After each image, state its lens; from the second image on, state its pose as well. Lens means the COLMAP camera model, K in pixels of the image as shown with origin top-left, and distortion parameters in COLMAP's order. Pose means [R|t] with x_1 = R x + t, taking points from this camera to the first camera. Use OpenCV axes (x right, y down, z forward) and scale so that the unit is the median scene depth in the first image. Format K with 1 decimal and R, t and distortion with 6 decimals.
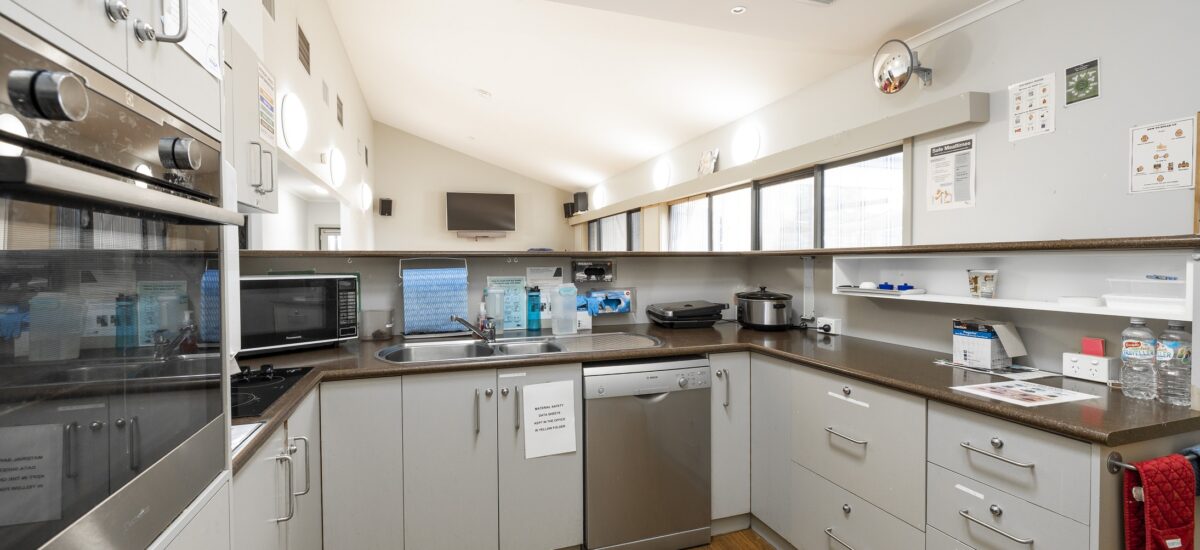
lens RADIAL K [[510.2, 0, 596.7], [0, 510.2, 271.5], [0, 0, 1]] dist [0.009481, 0.000318]
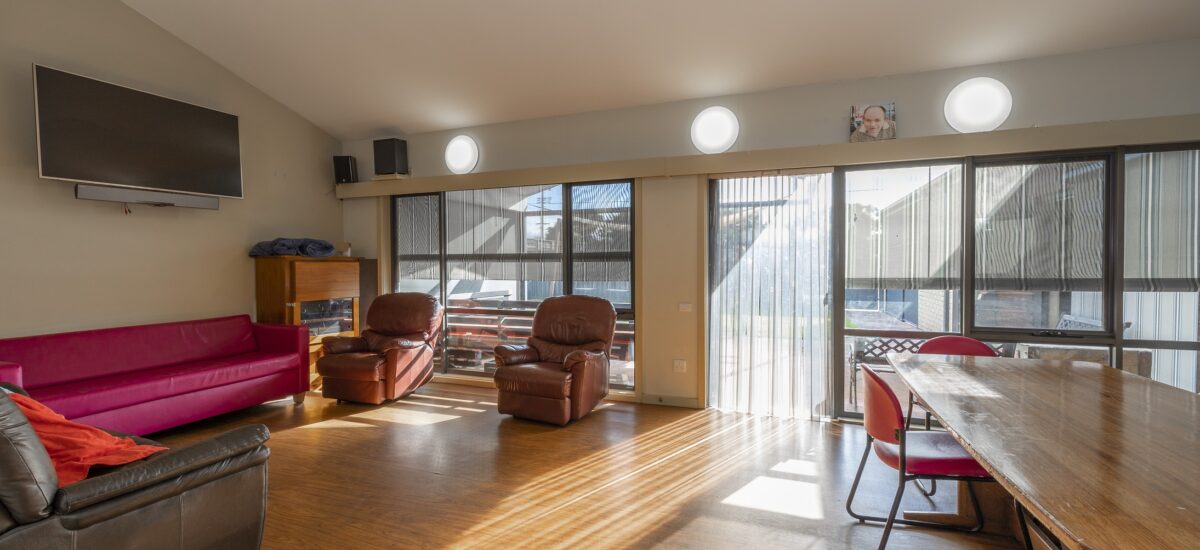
lens RADIAL K [[510.2, 0, 596.7], [0, 510.2, 271.5], [0, 0, 1]] dist [0.009481, 0.000318]
pose [[0.641606, -0.012122, 0.766939, -0.308029], [0.014776, 0.999885, 0.003442, -0.011110], [-0.766892, 0.009124, 0.641711, 0.468425]]
